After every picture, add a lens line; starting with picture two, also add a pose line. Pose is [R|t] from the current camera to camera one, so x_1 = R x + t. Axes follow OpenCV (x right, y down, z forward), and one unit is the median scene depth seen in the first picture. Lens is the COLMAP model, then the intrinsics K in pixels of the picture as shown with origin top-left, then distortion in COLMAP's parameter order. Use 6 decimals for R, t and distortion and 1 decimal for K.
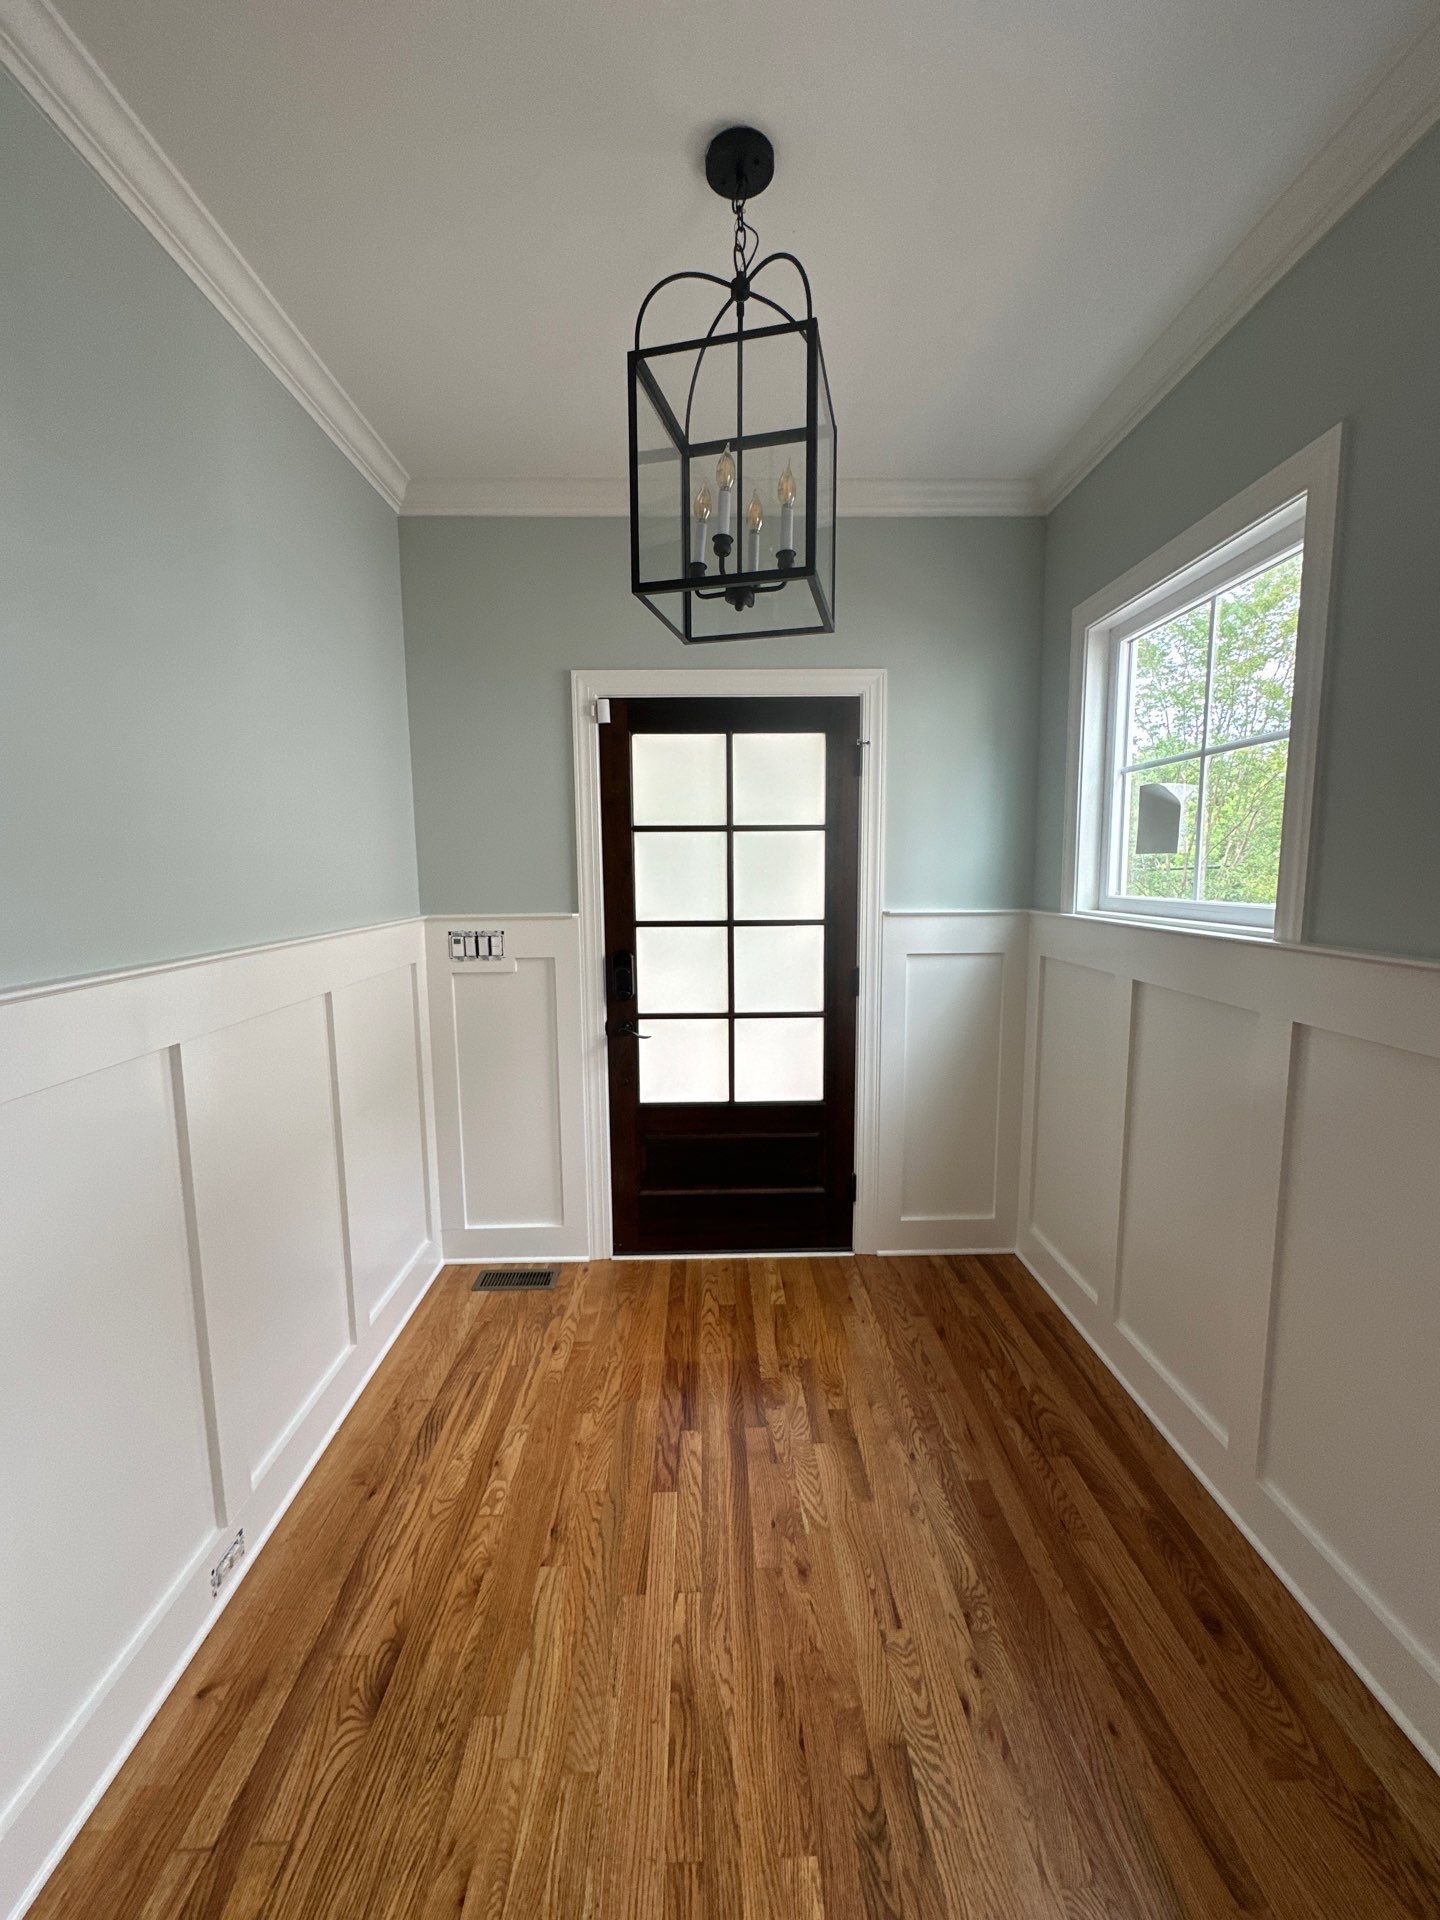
lens RADIAL K [[772.7, 0, 717.3], [0, 772.7, 958.7], [0, 0, 1]] dist [0.000434, -0.000127]
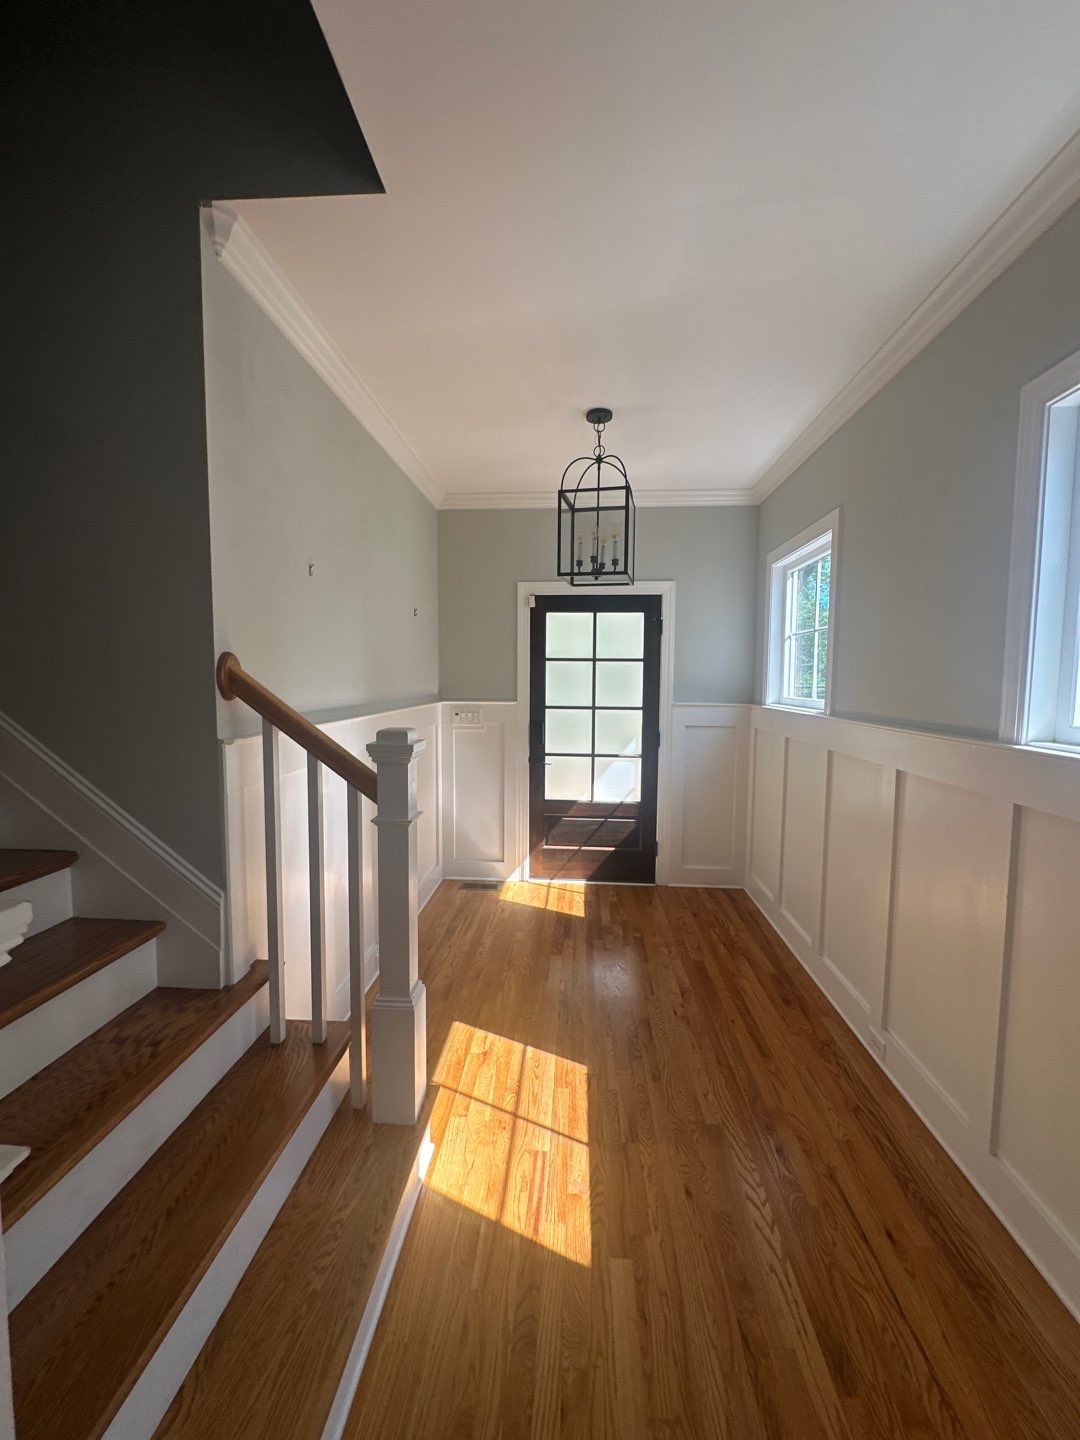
lens RADIAL K [[579.5, 0, 549.0], [0, 579.5, 715.4], [0, 0, 1]] dist [0.000434, -0.000127]
pose [[0.996955, 0.021969, -0.074818, 0.015897], [-0.025840, 0.998355, -0.051180, 0.055422], [0.073570, 0.052958, 0.995883, -0.514511]]
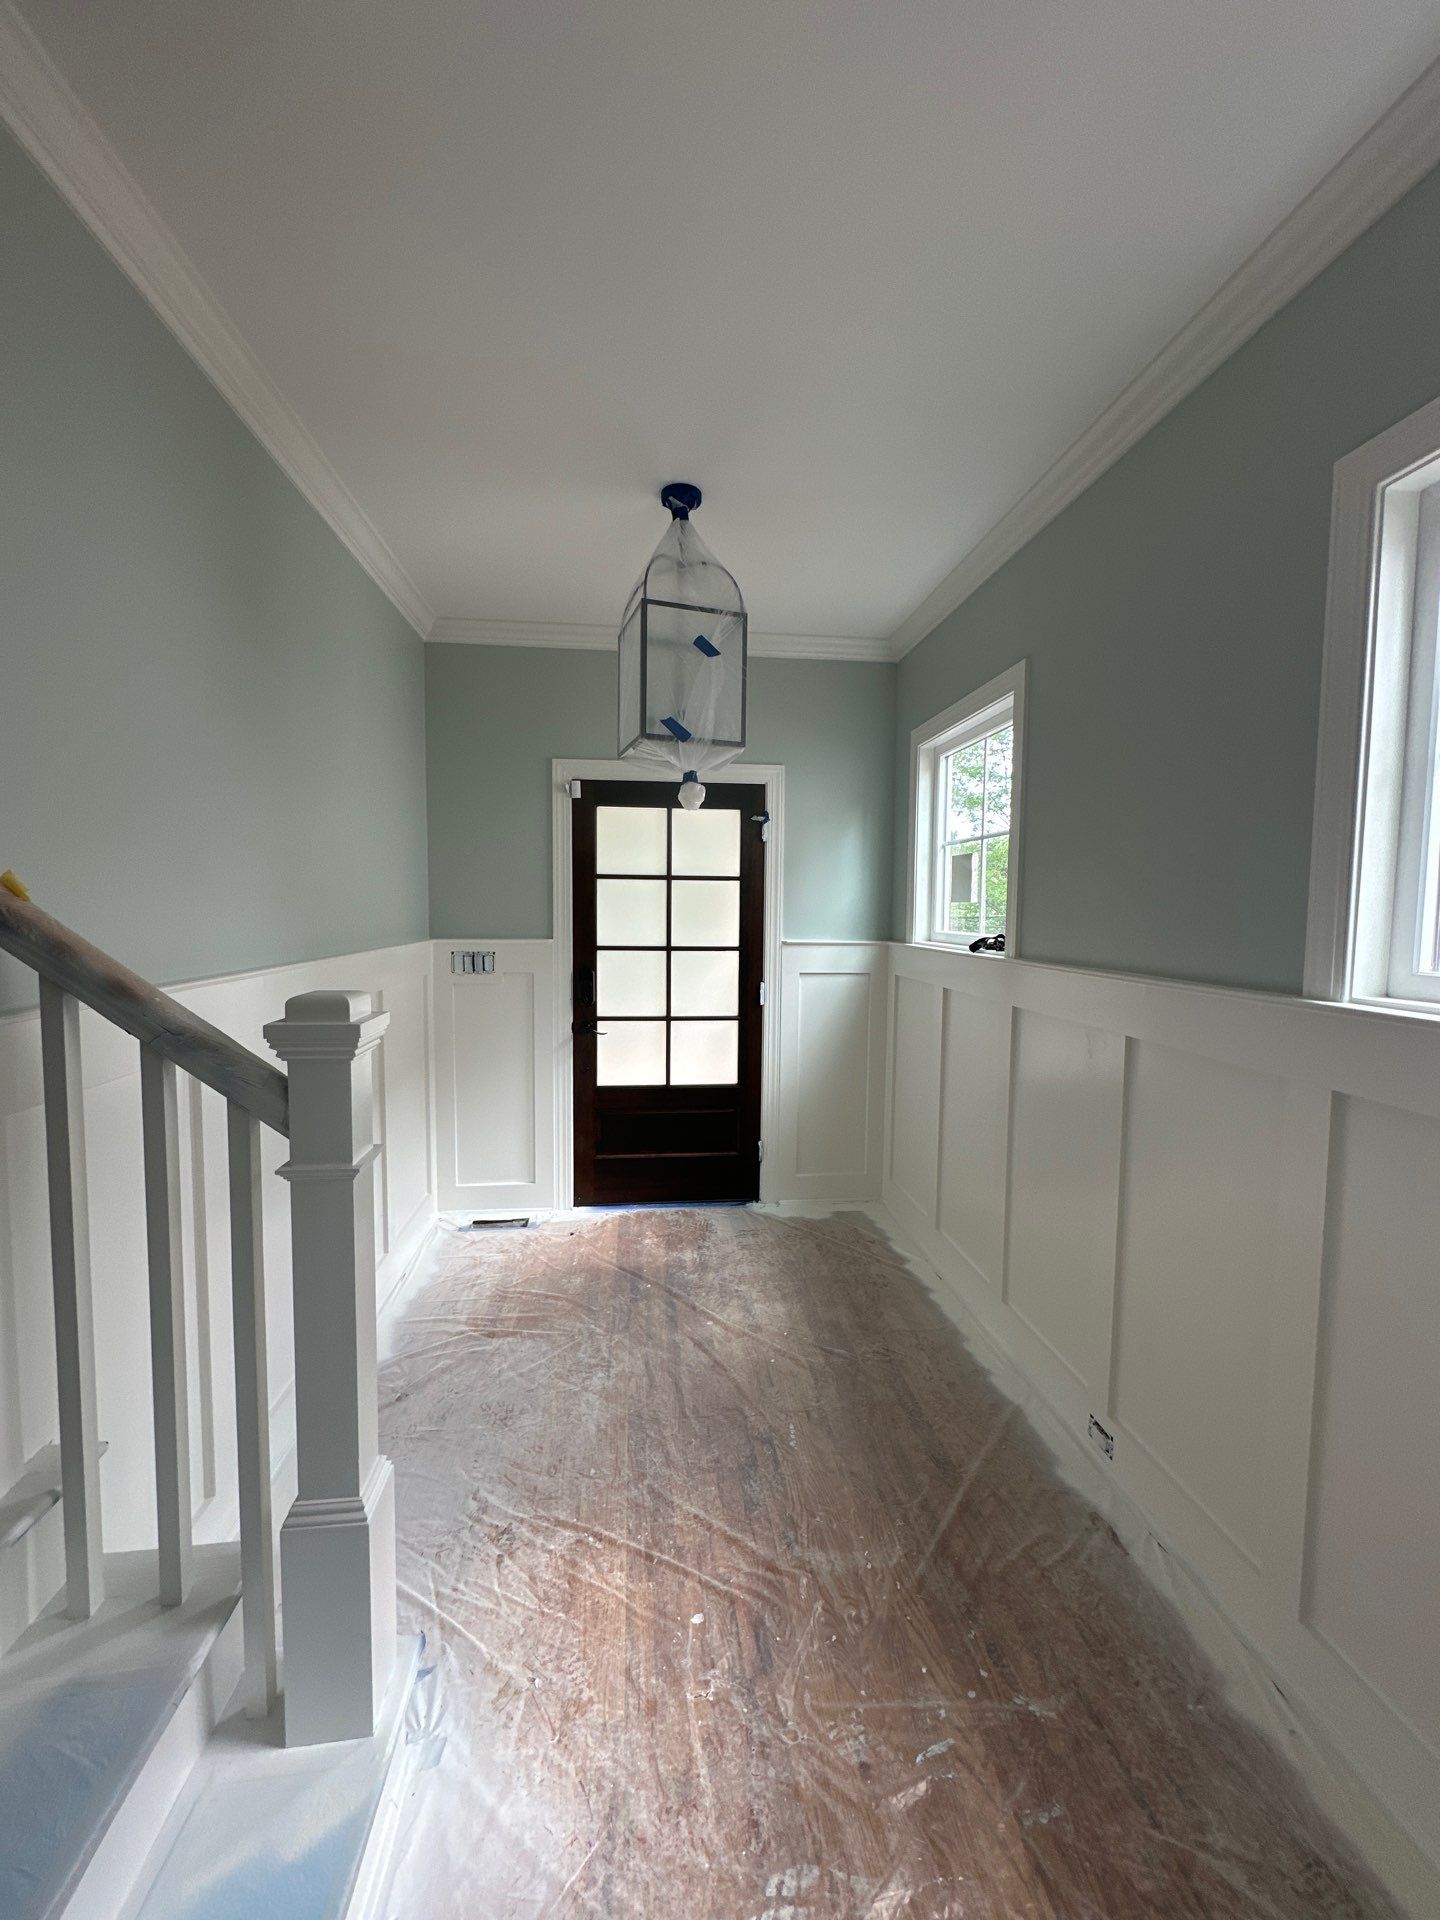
lens RADIAL K [[772.7, 0, 722.5], [0, 772.7, 953.6], [0, 0, 1]] dist [0.000434, -0.000127]
pose [[0.995822, 0.013041, 0.090376, -0.011788], [-0.007741, 0.998243, -0.058748, 0.043827], [-0.090984, 0.057803, 0.994173, -0.361765]]
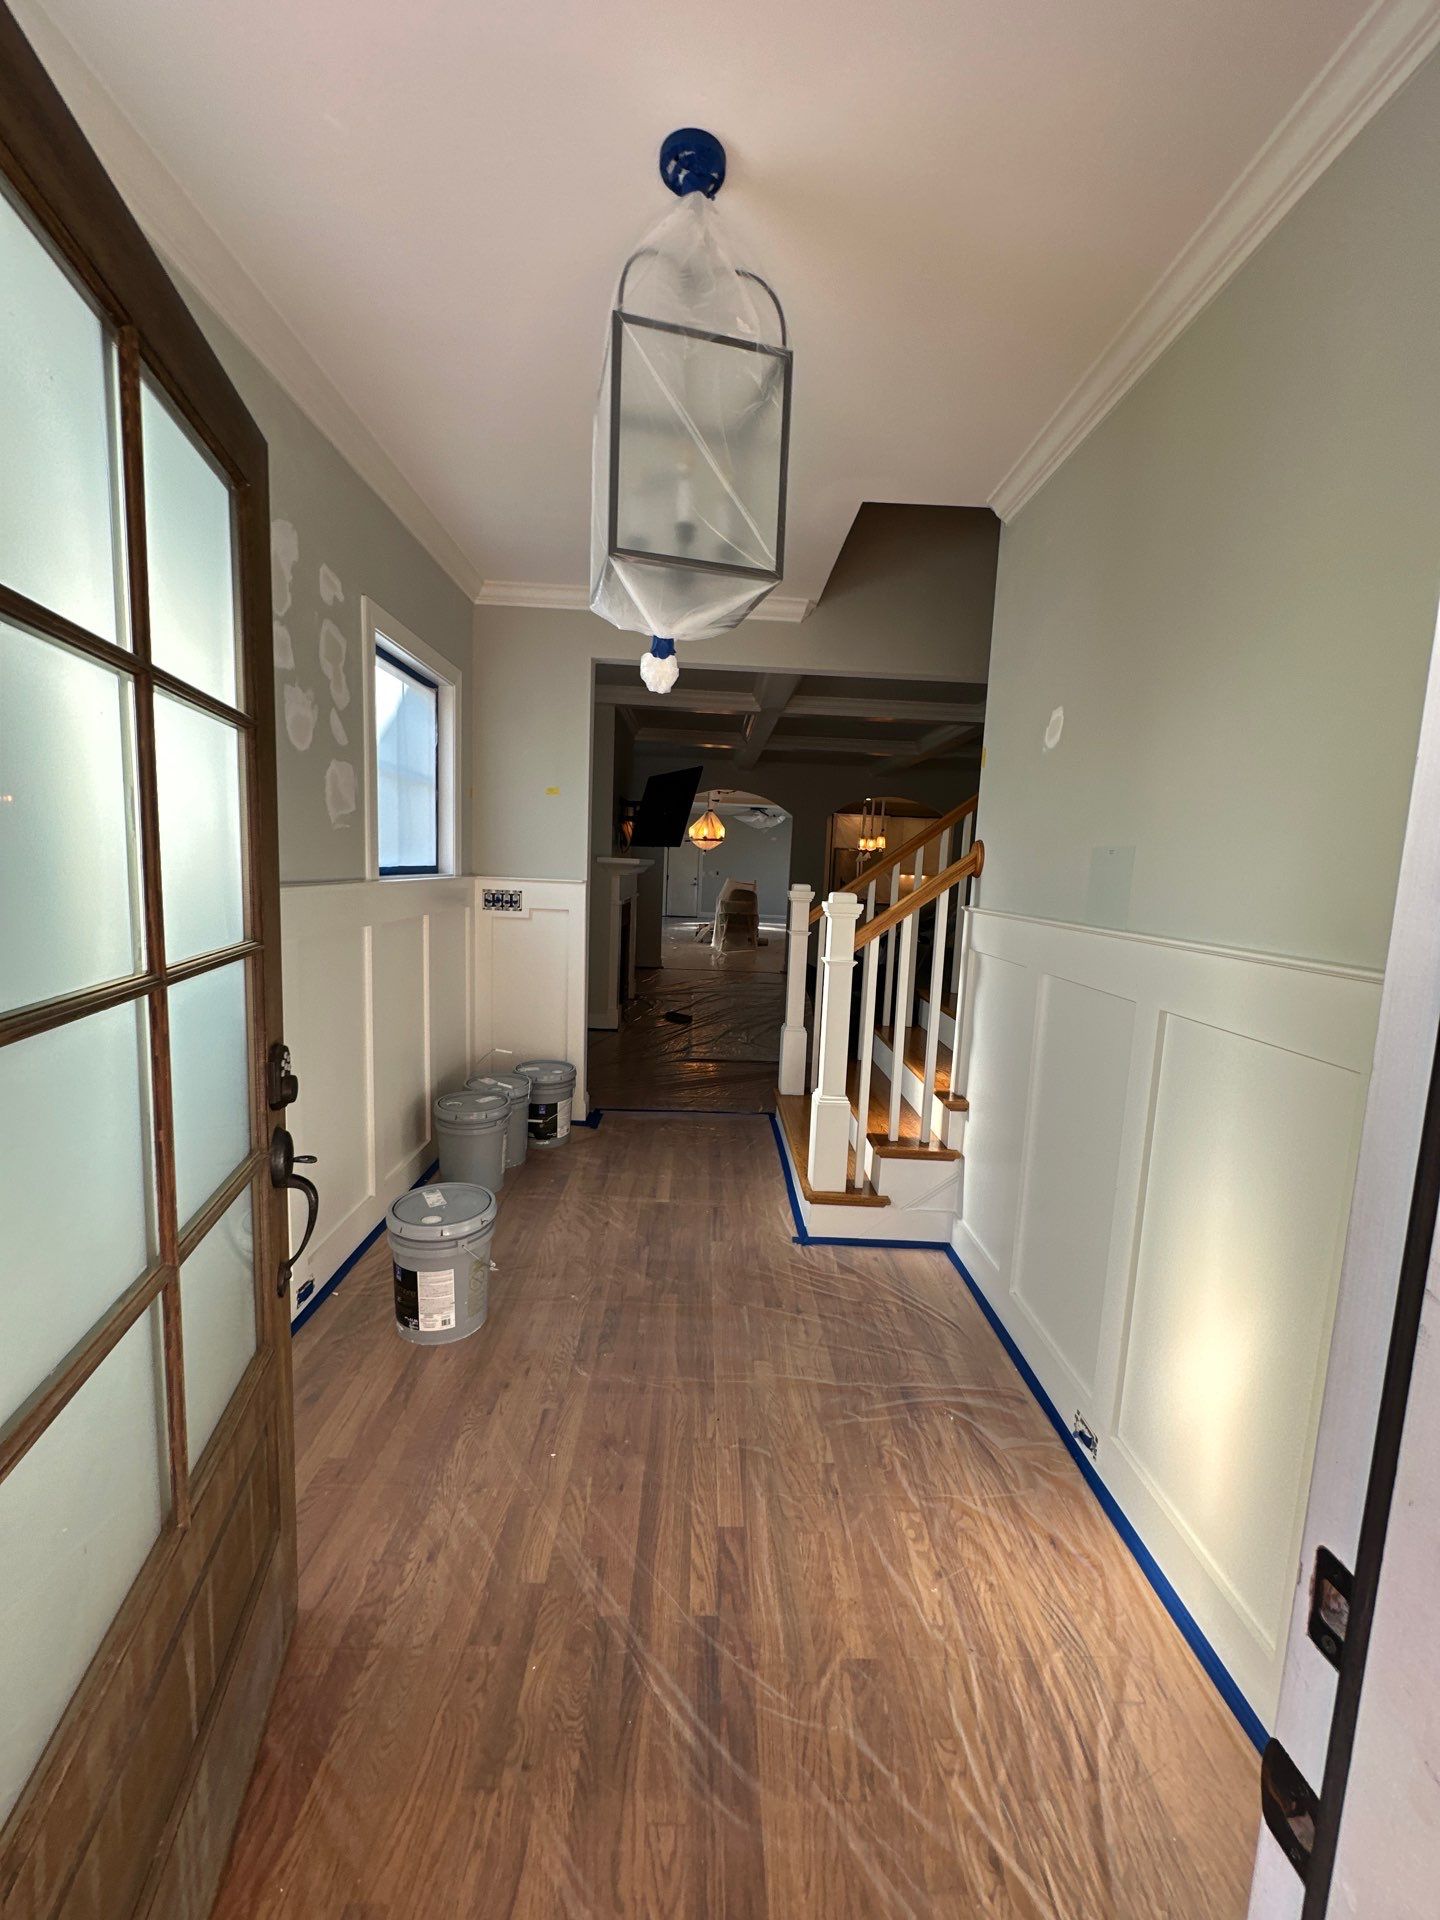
lens RADIAL K [[772.7, 0, 717.2], [0, 772.7, 966.9], [0, 0, 1]] dist [0.000434, -0.000127]
pose [[-0.999555, -0.029794, 0.001573, -0.023286], [-0.028627, 0.972573, 0.230828, -0.116490], [-0.008407, 0.230681, -0.972993, 1.239180]]
